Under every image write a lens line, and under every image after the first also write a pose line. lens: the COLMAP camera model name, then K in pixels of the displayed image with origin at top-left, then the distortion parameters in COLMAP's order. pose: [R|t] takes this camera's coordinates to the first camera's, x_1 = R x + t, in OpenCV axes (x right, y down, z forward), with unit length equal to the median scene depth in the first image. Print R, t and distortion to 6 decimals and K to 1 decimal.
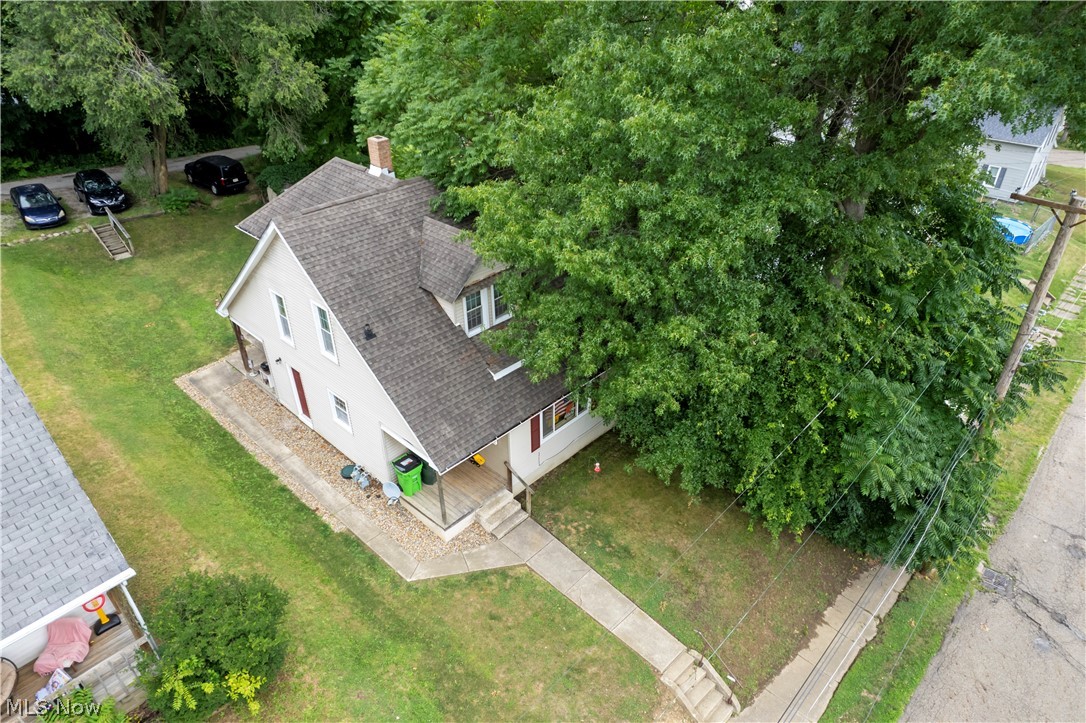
lens RADIAL K [[695.4, 0, 543.0], [0, 695.4, 361.5], [0, 0, 1]] dist [-0.028503, 0.004173]
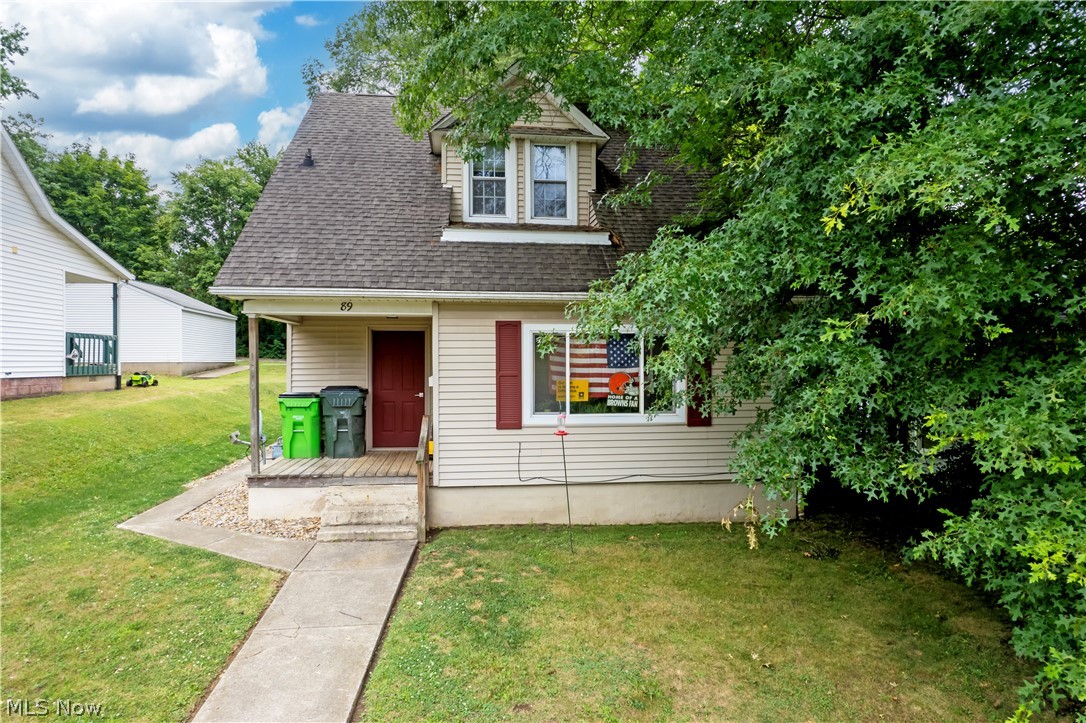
lens RADIAL K [[689.3, 0, 543.0], [0, 689.3, 361.5], [0, 0, 1]] dist [-0.045005, -0.000344]
pose [[0.765082, 0.007221, -0.643892, 0.321934], [-0.352448, 0.841557, -0.409345, 0.285821], [0.538916, 0.540121, 0.646405, 0.727637]]
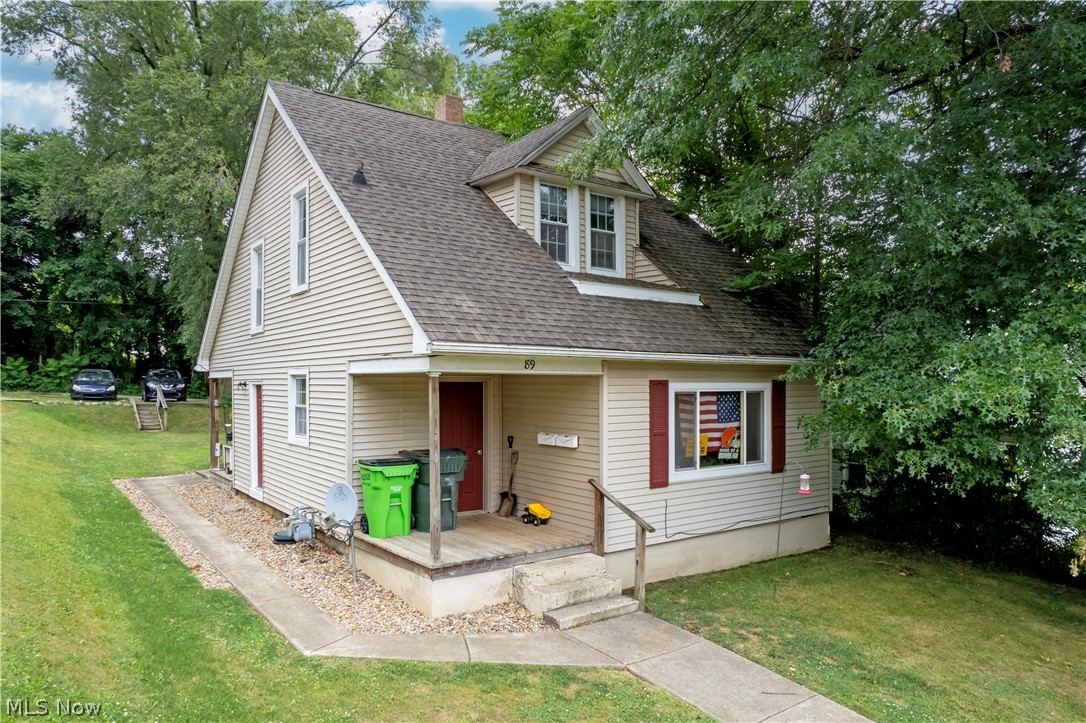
lens RADIAL K [[723.7, 0, 520.0], [0, 723.7, 382.2], [0, 0, 1]] dist [-0.032395, 0.004177]
pose [[0.979138, 0.008847, -0.203004, -0.004123], [-0.116716, 0.842285, -0.526244, 0.354587], [0.166331, 0.538960, 0.825746, 0.572932]]
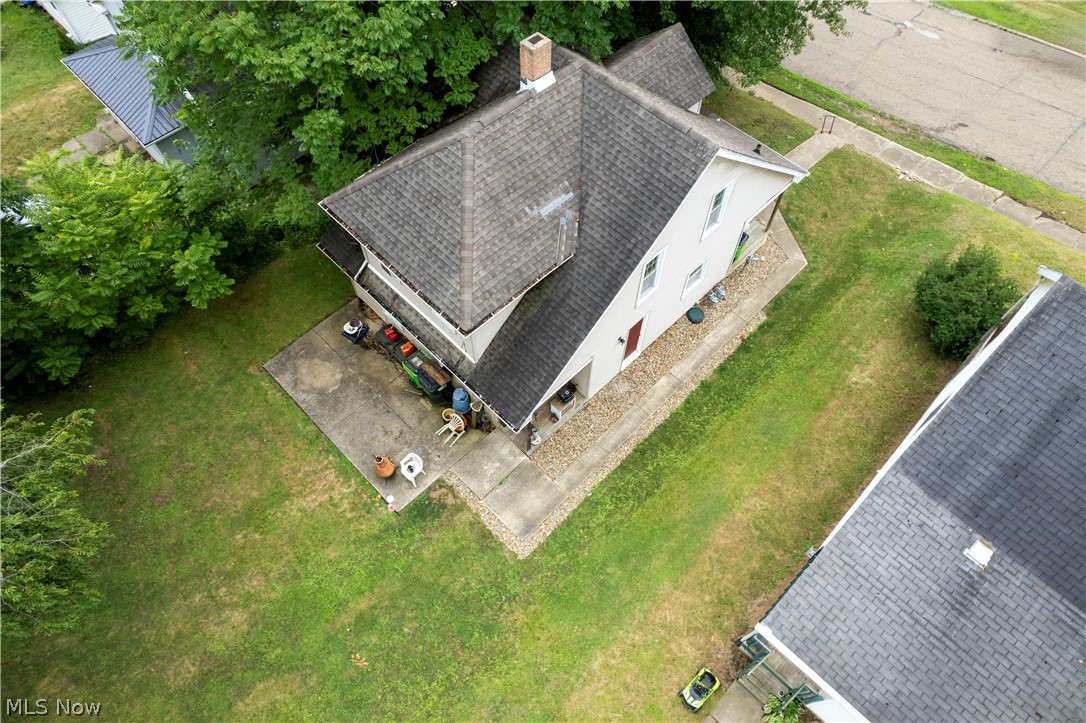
lens RADIAL K [[695.4, 0, 543.0], [0, 695.4, 361.5], [0, 0, 1]] dist [-0.028503, 0.004173]
pose [[0.029269, -0.850733, 0.524782, -0.962507], [0.538753, 0.455648, 0.708611, -0.719955], [-0.841955, 0.261988, 0.471671, 0.789333]]
